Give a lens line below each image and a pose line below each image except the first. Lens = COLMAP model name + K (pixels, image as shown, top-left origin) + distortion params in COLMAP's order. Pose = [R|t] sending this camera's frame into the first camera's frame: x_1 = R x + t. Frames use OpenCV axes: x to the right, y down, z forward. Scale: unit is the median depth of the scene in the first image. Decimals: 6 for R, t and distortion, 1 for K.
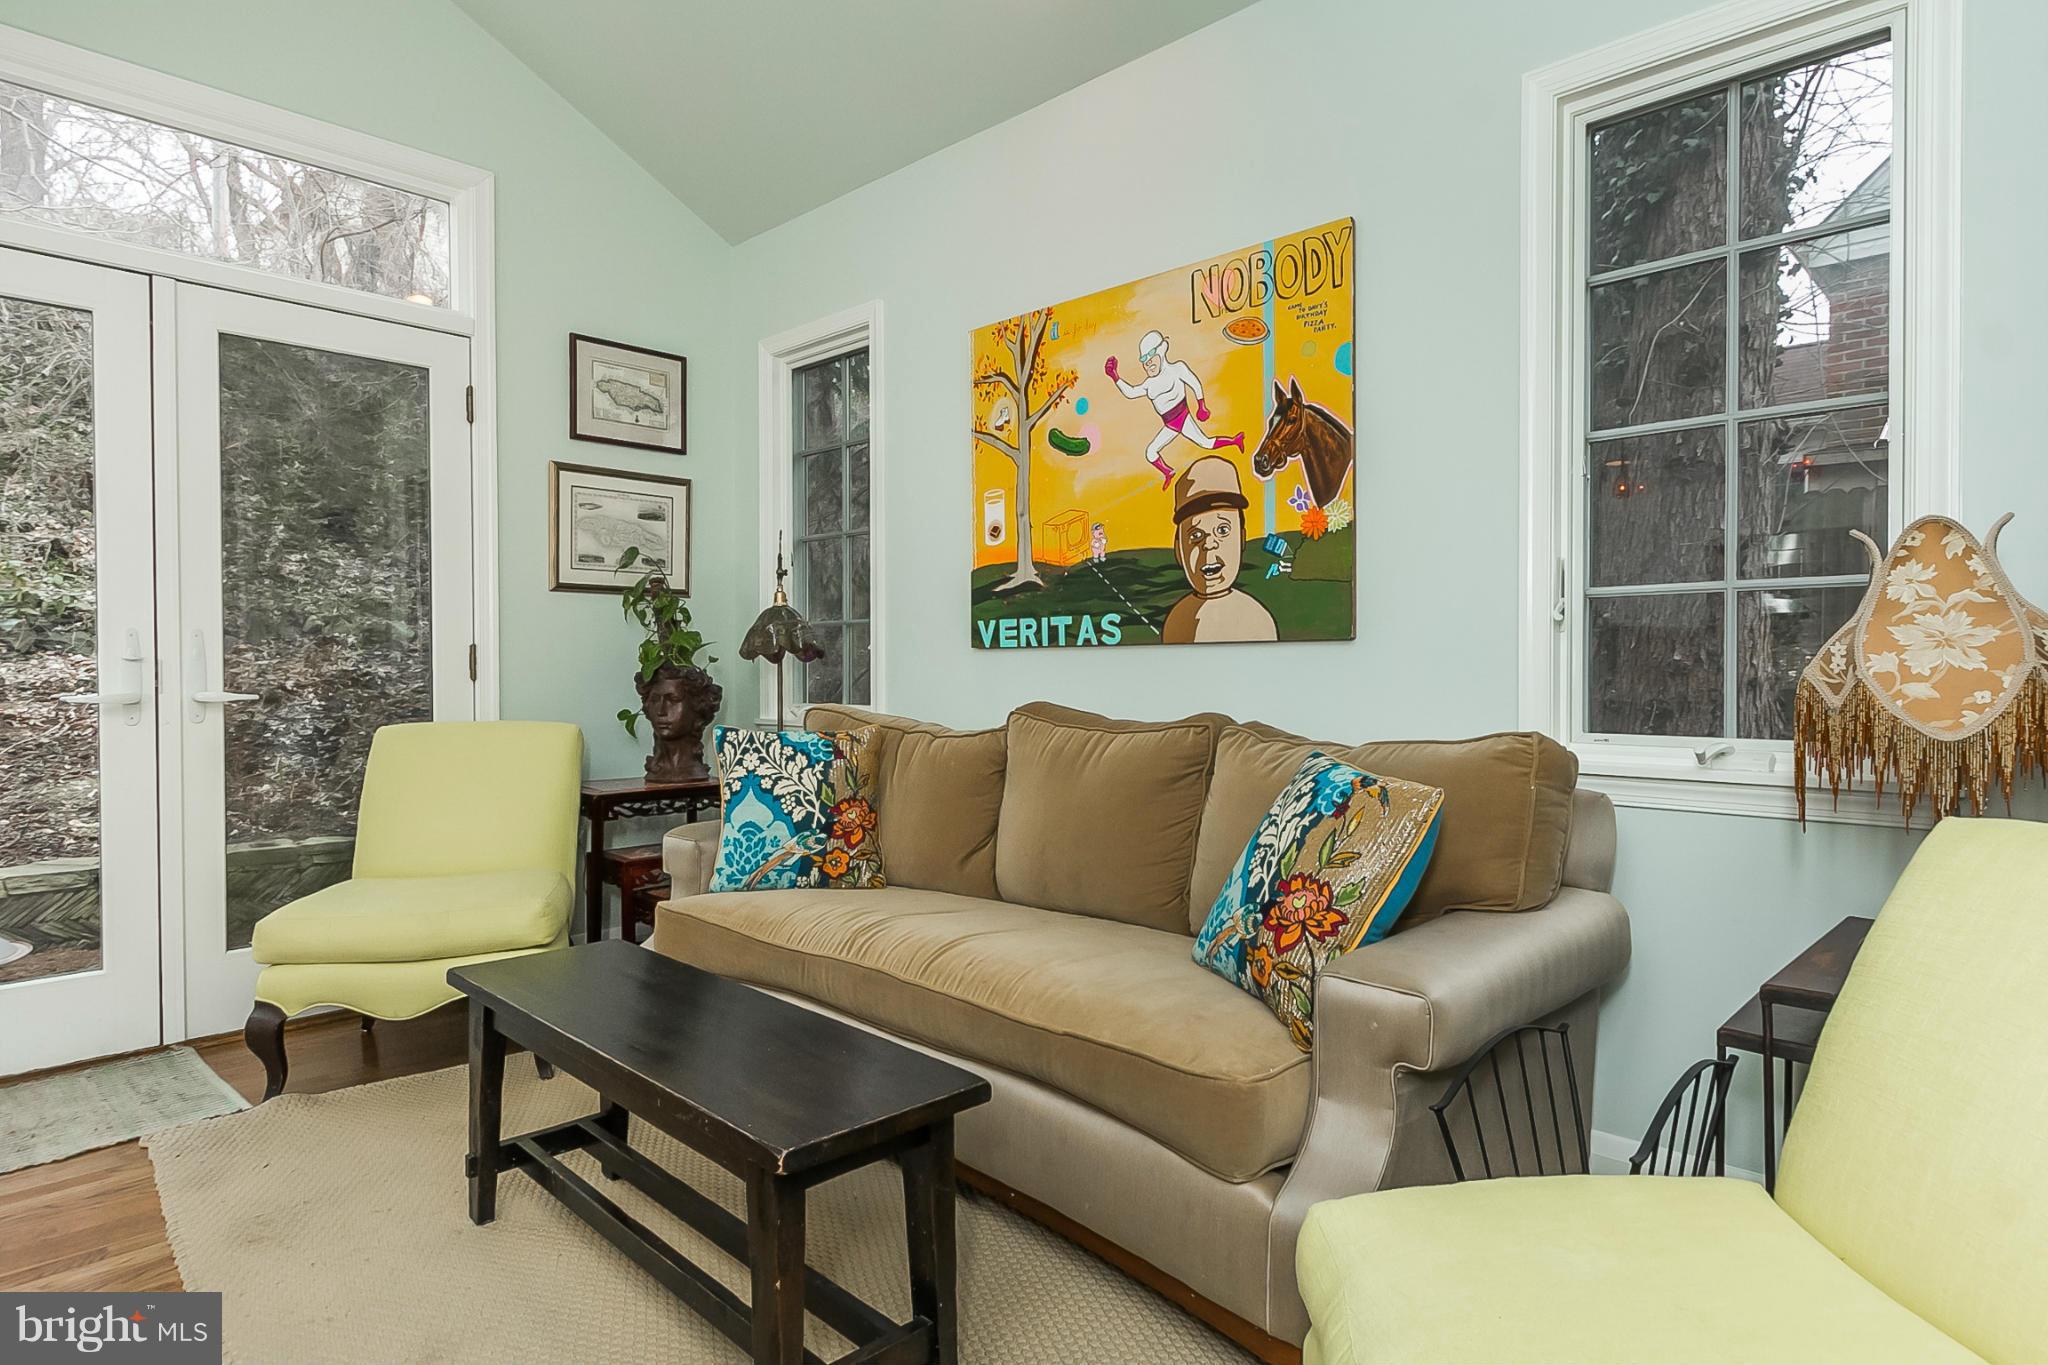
lens RADIAL K [[1104.8, 0, 1004.2], [0, 1104.8, 682.8], [0, 0, 1]] dist [0.004850, -0.000269]
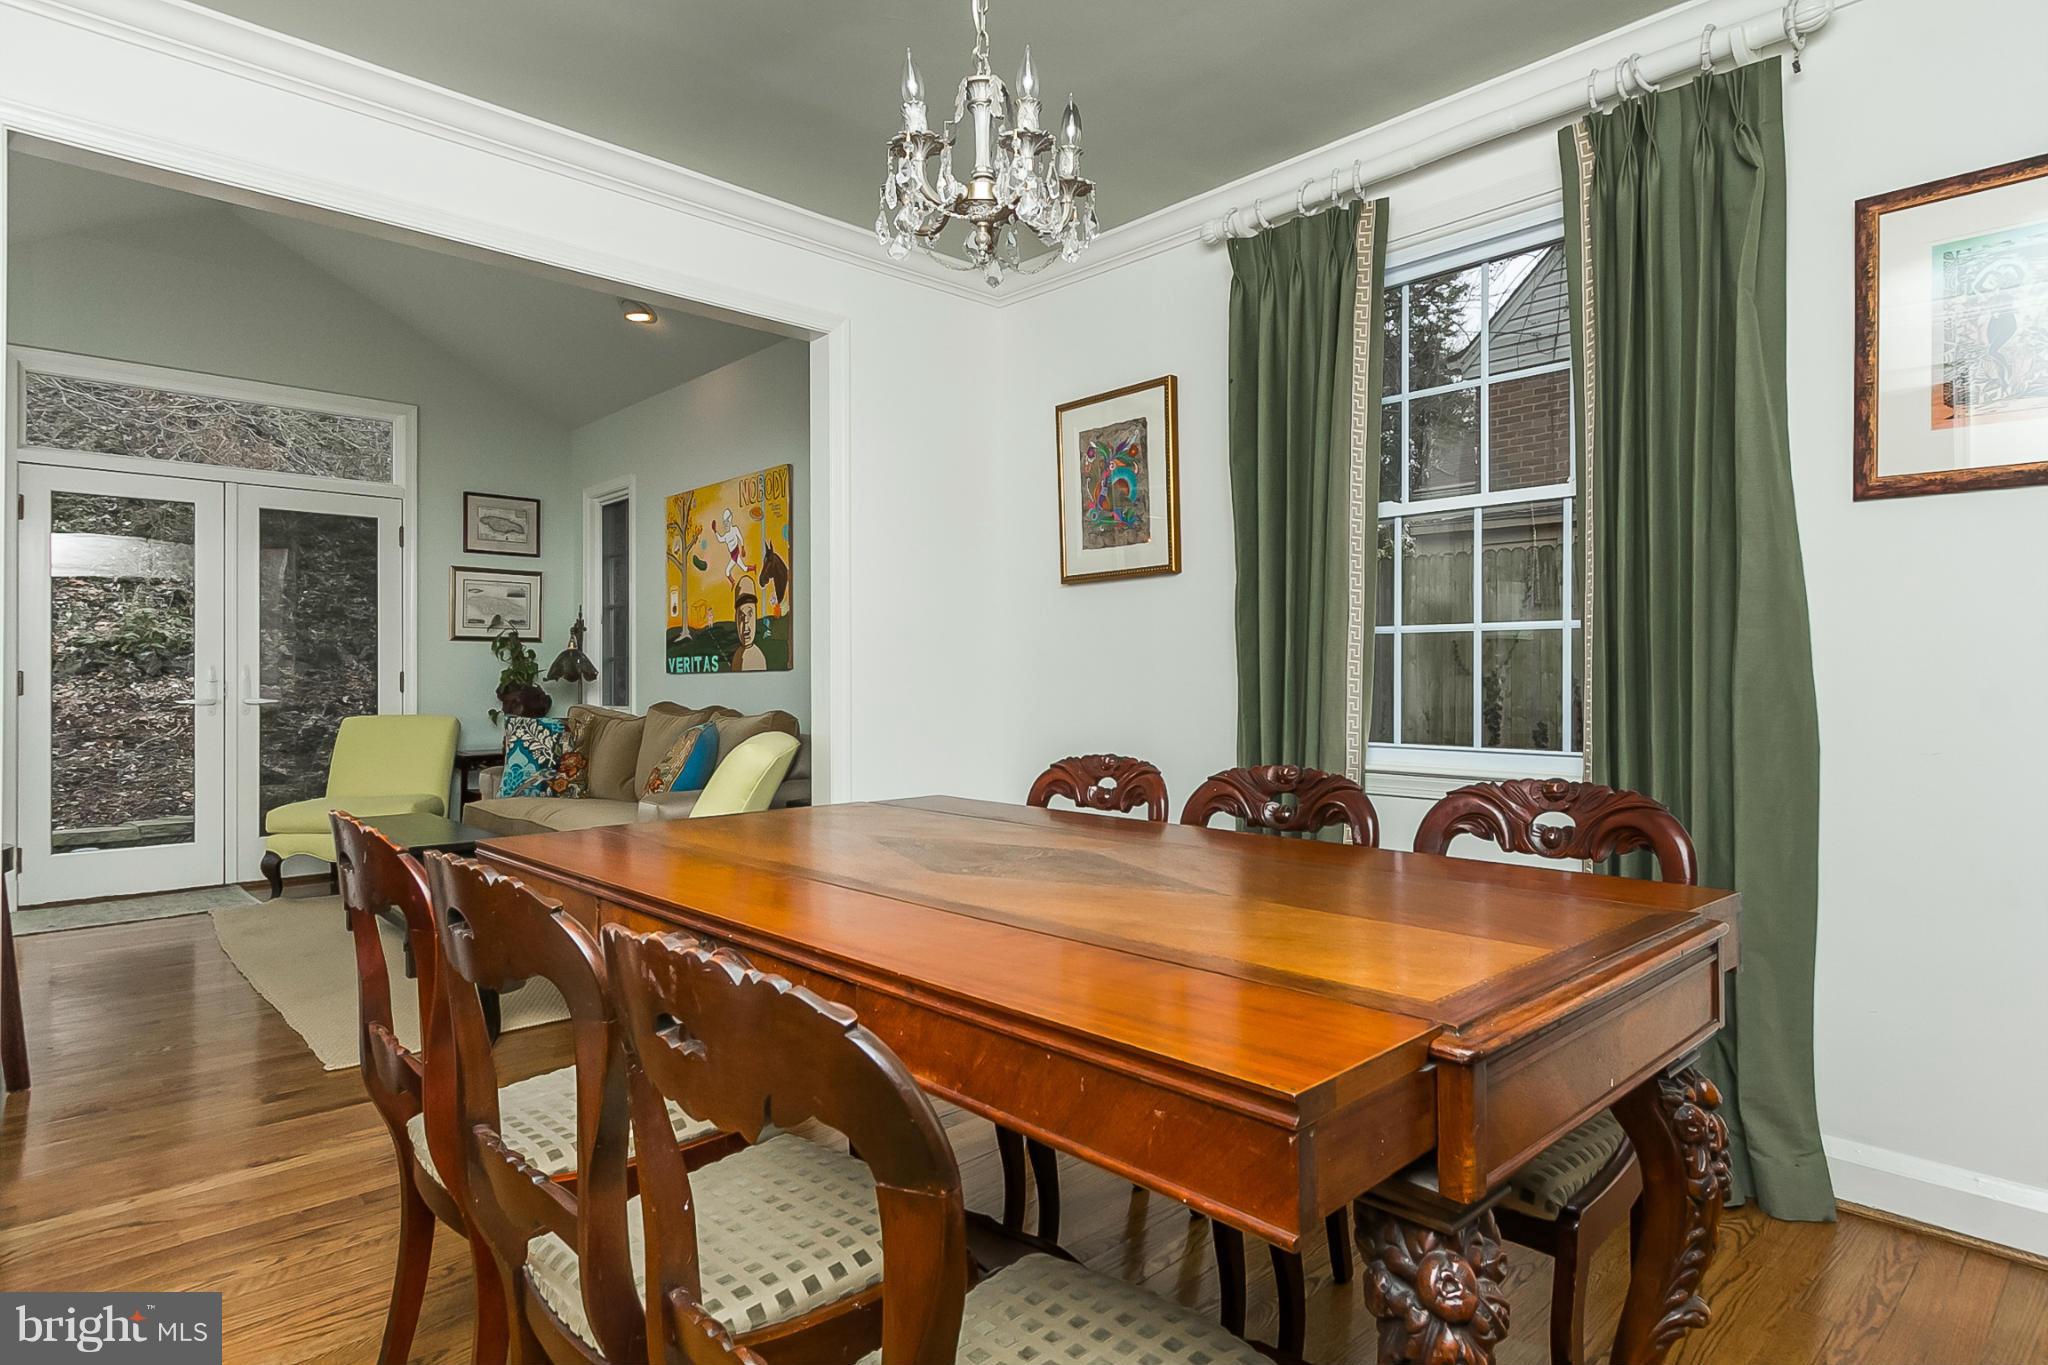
lens RADIAL K [[1104.8, 0, 1037.0], [0, 1104.8, 675.5], [0, 0, 1]] dist [0.004850, -0.000269]
pose [[0.998875, -0.002440, -0.047364, 0.720627], [0.001323, 0.999721, -0.023593, 0.016545], [0.047408, 0.023504, 0.998599, -0.837282]]
